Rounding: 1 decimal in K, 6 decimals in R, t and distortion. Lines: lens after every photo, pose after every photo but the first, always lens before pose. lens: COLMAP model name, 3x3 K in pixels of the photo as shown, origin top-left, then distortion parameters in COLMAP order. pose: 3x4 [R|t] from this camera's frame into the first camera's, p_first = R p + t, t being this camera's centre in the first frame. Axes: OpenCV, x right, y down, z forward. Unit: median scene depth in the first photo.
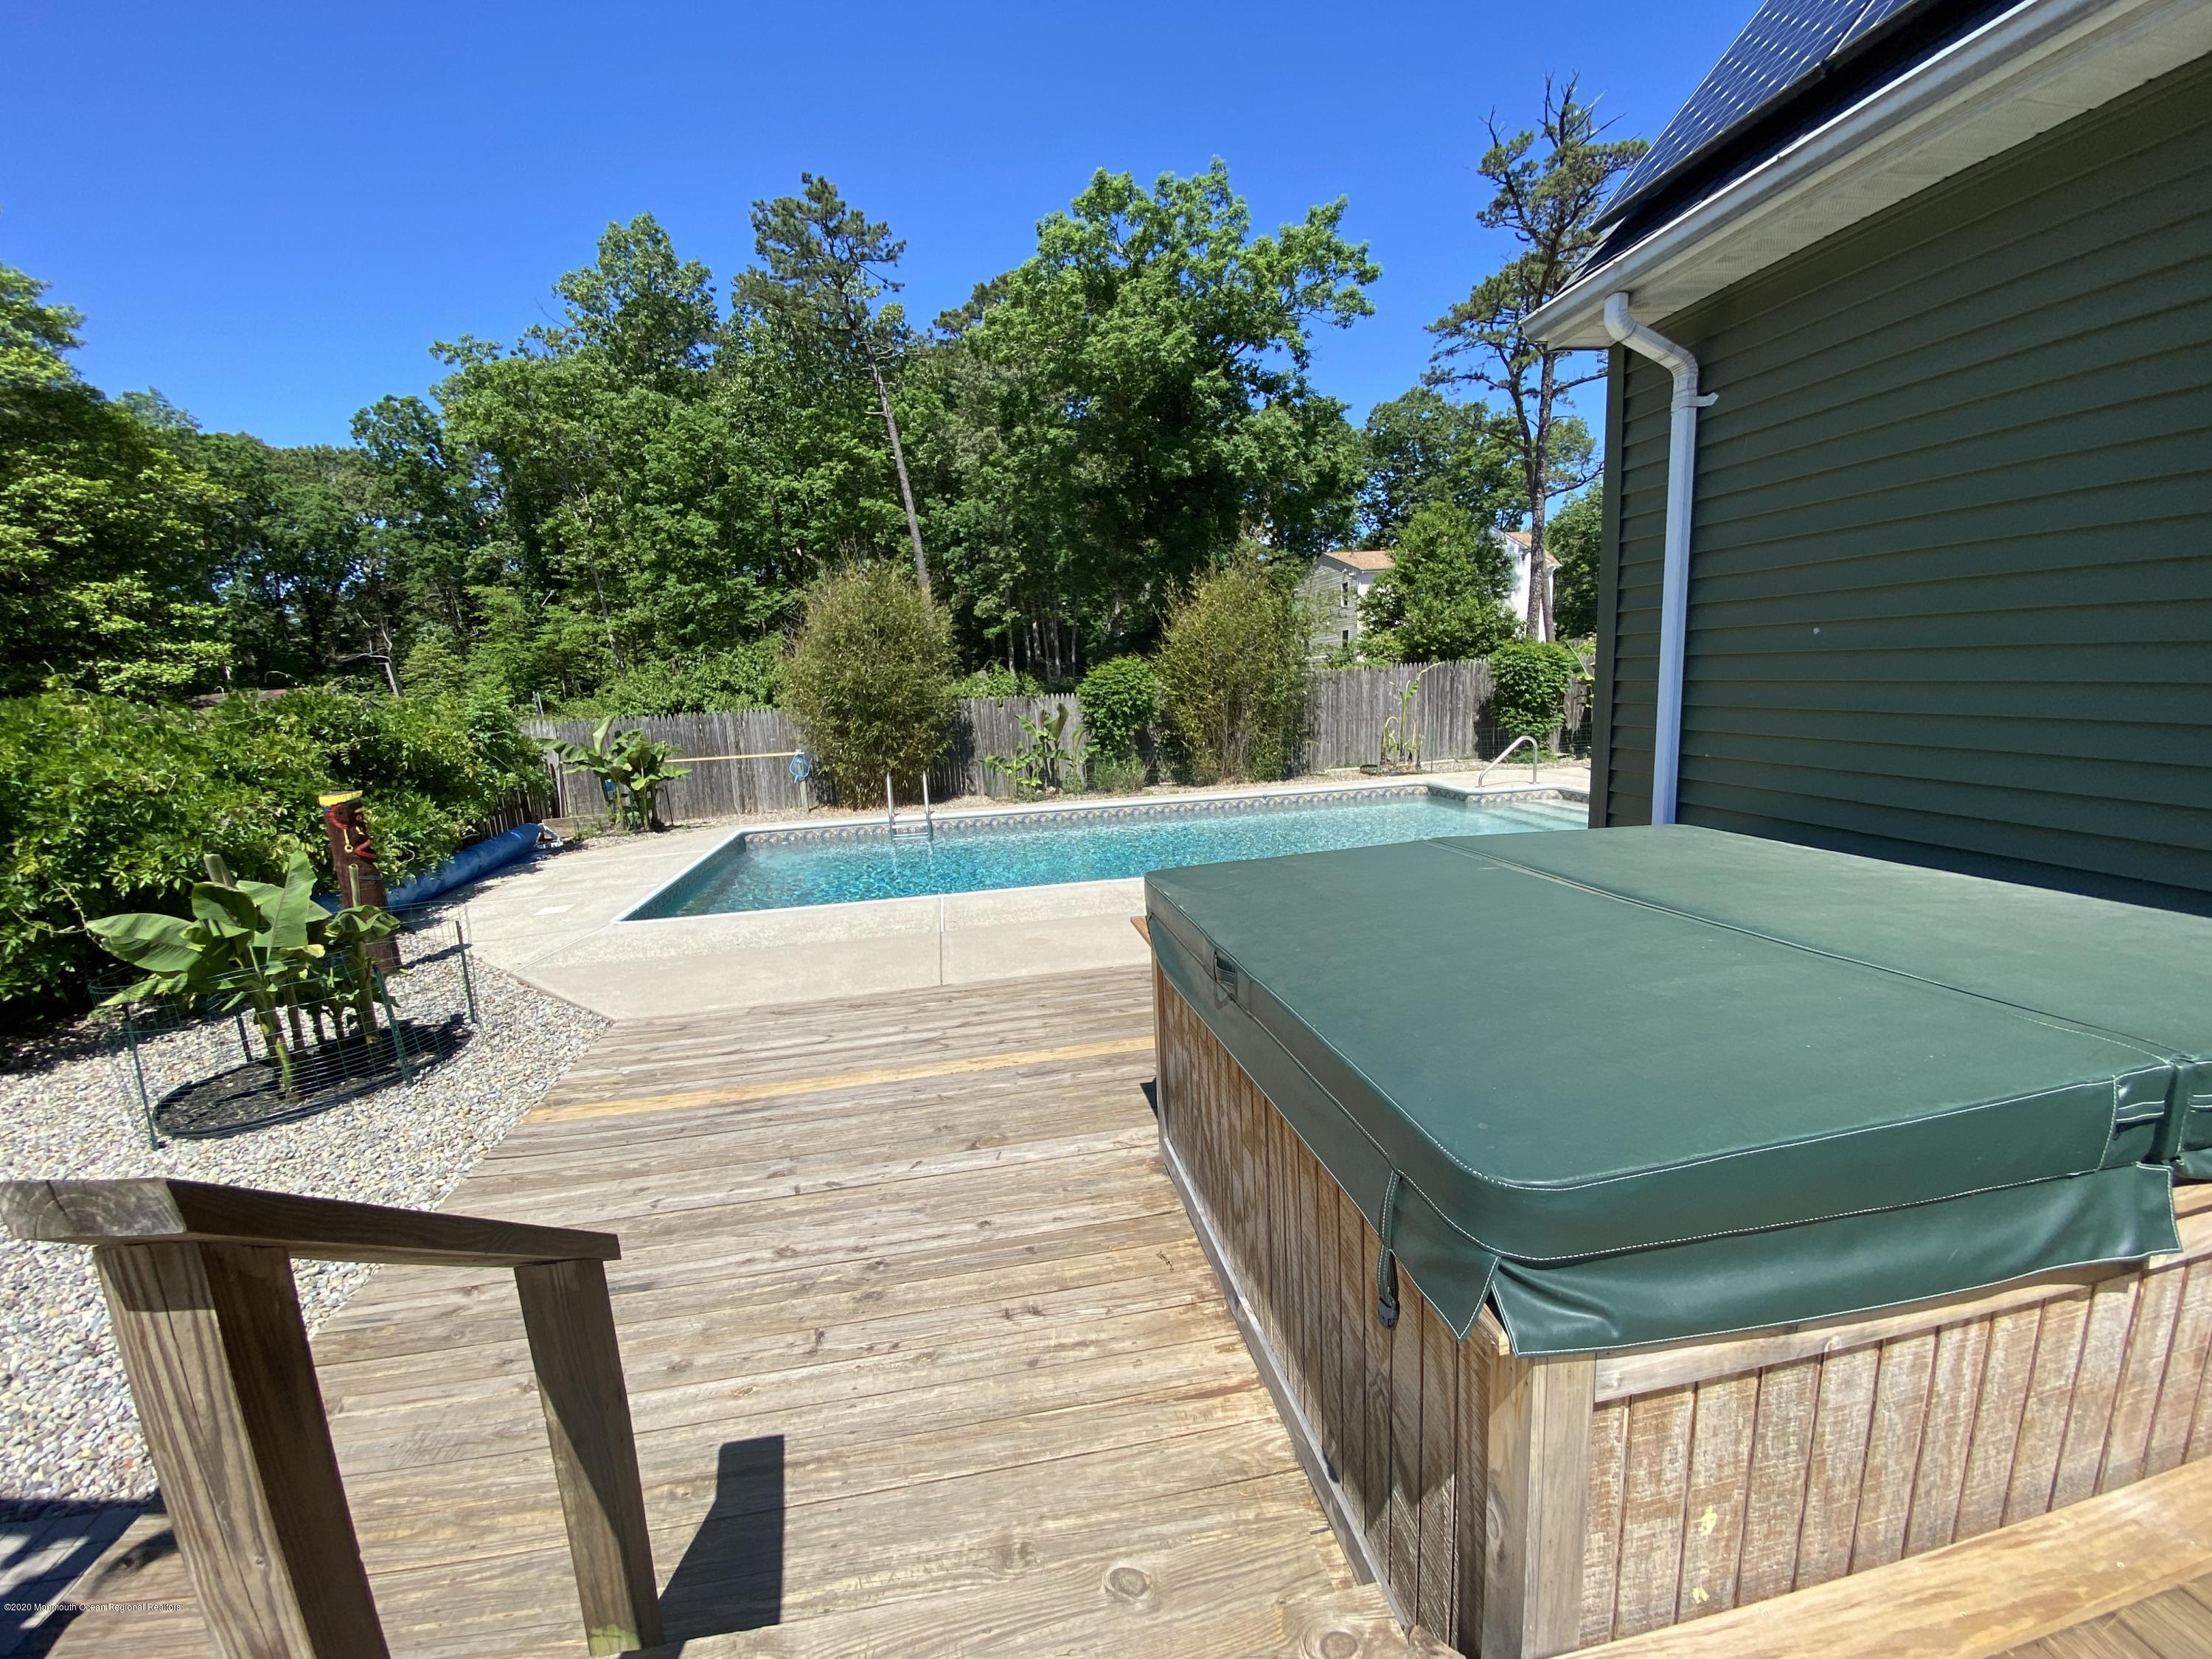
lens RADIAL K [[899.4, 0, 1107.5], [0, 899.4, 842.0], [0, 0, 1]] dist [0.028097, -0.031715]
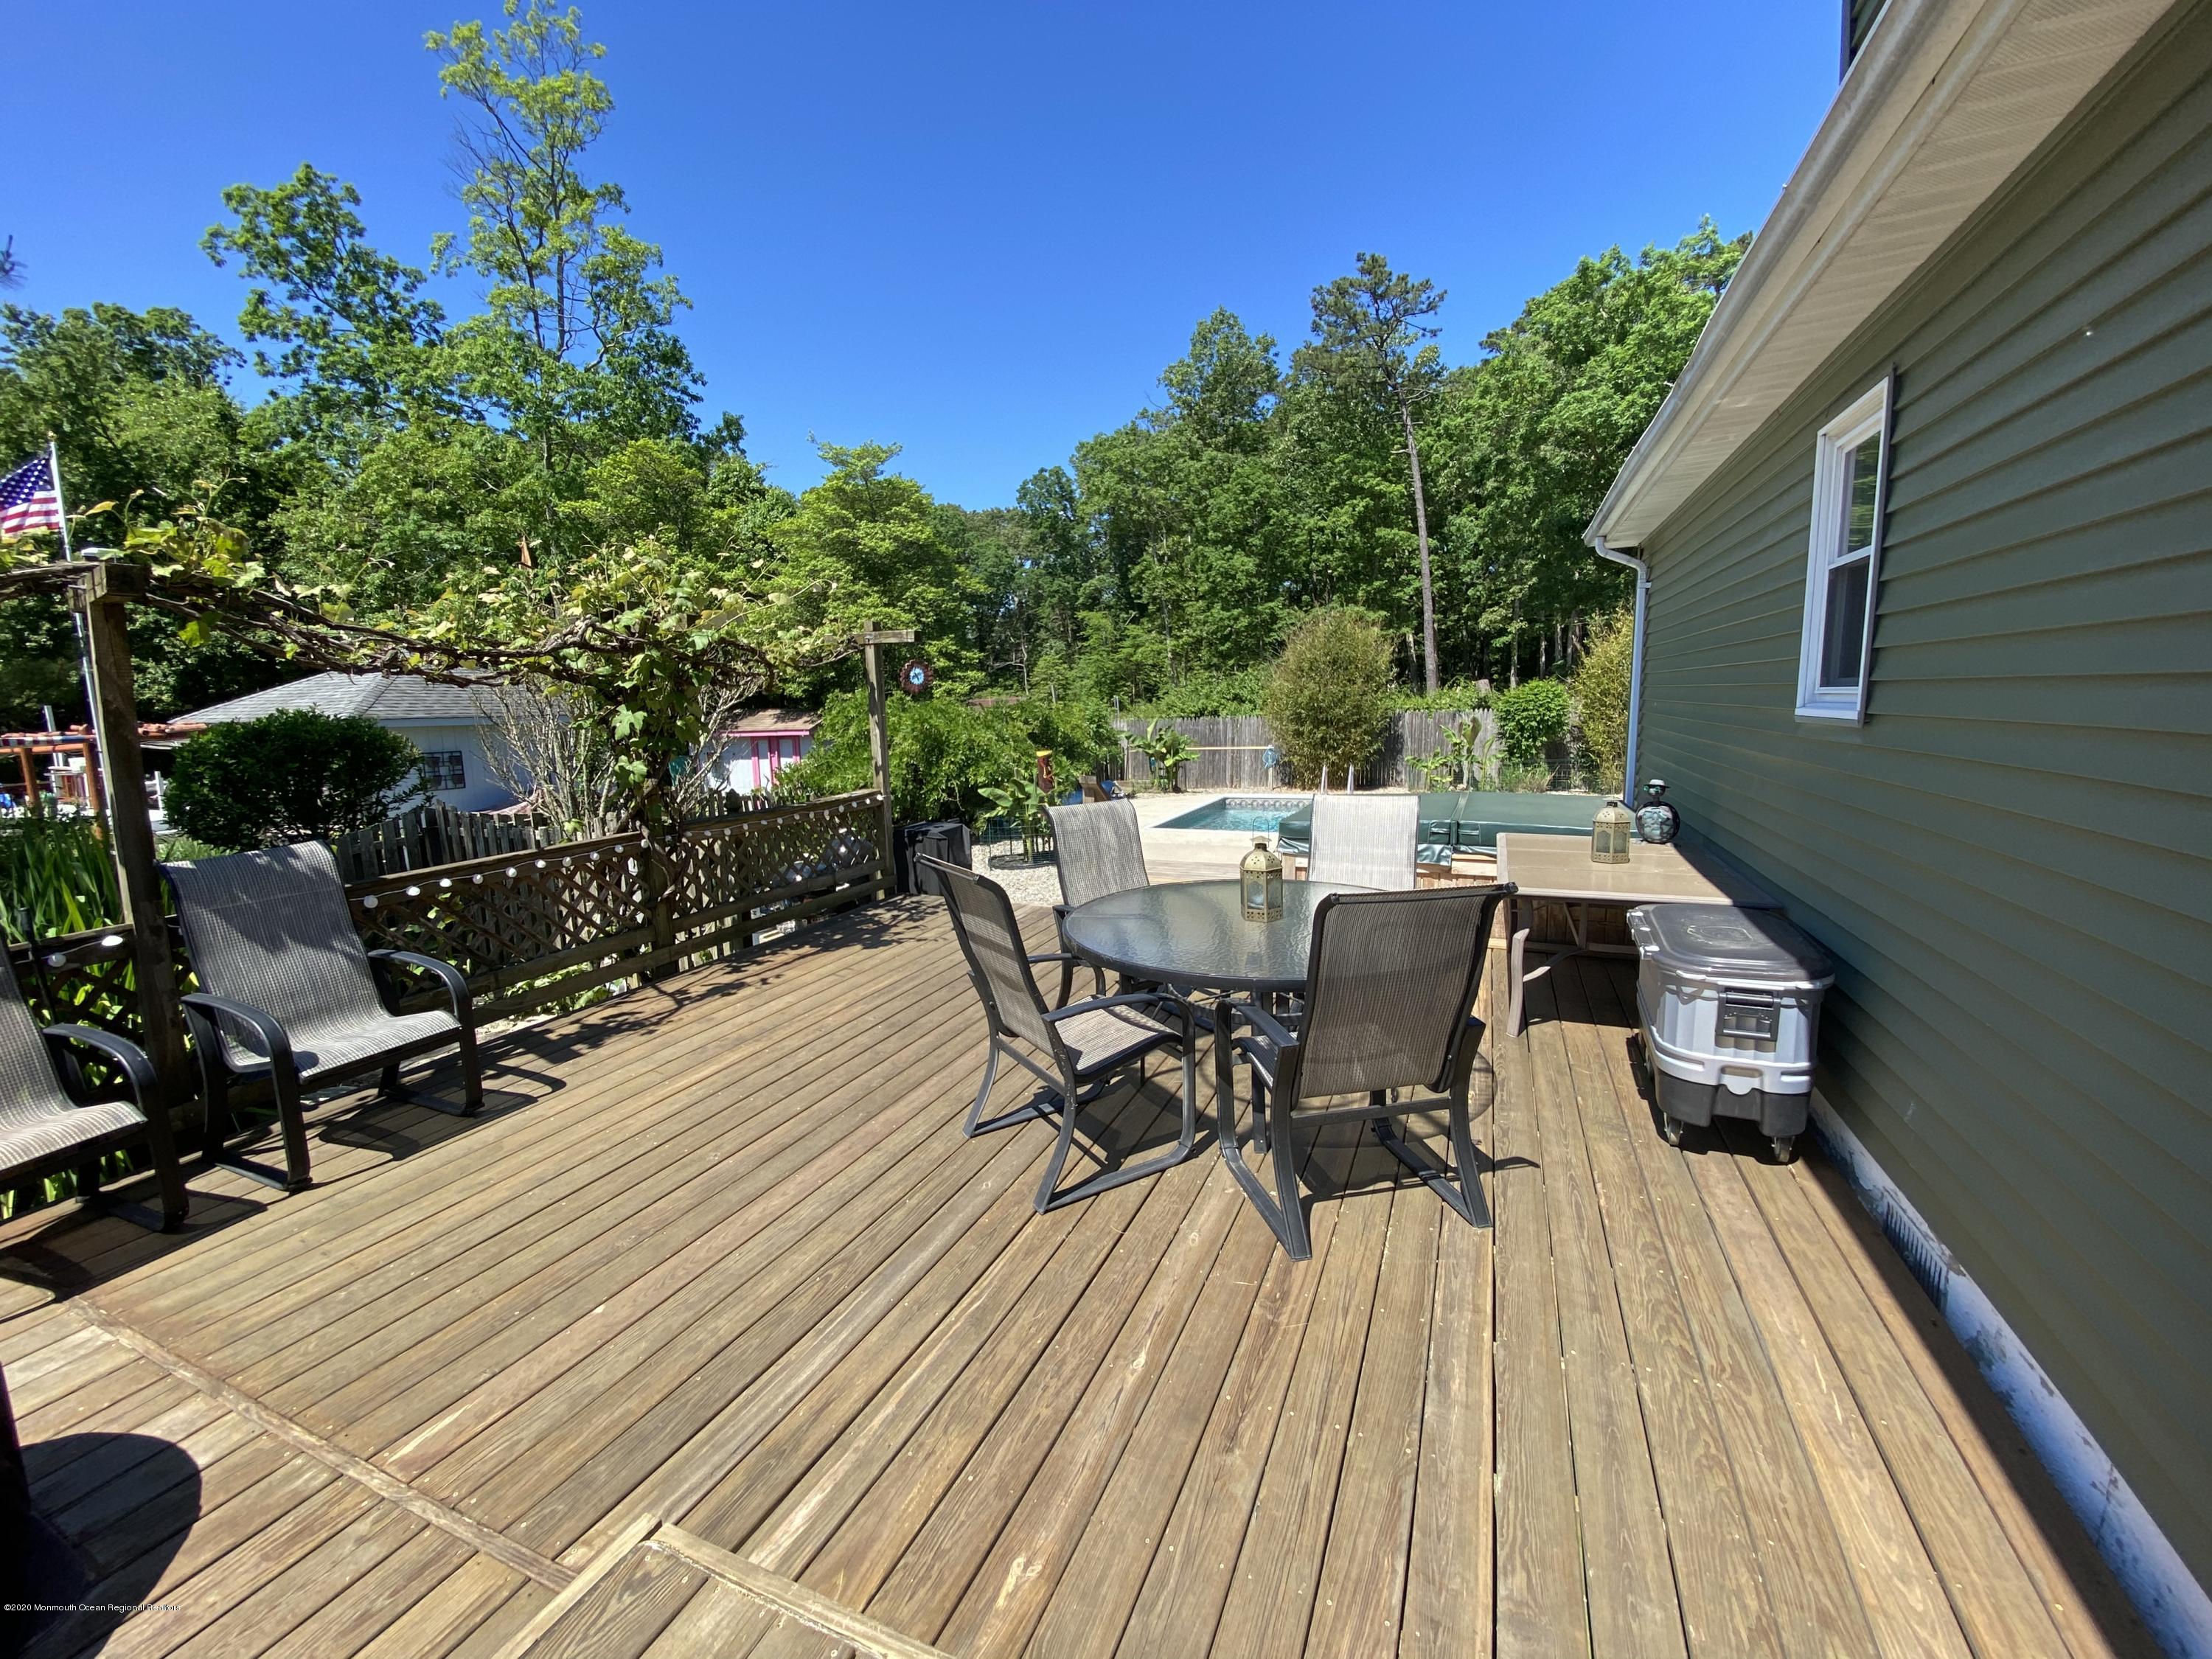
lens RADIAL K [[889.8, 0, 1106.2], [0, 889.8, 842.3], [0, 0, 1]] dist [0.028442, -0.024246]
pose [[0.844987, 0.106421, -0.524091, 0.070133], [-0.107168, 0.993817, 0.029018, 0.014046], [0.523939, 0.031646, 0.851168, -0.121090]]
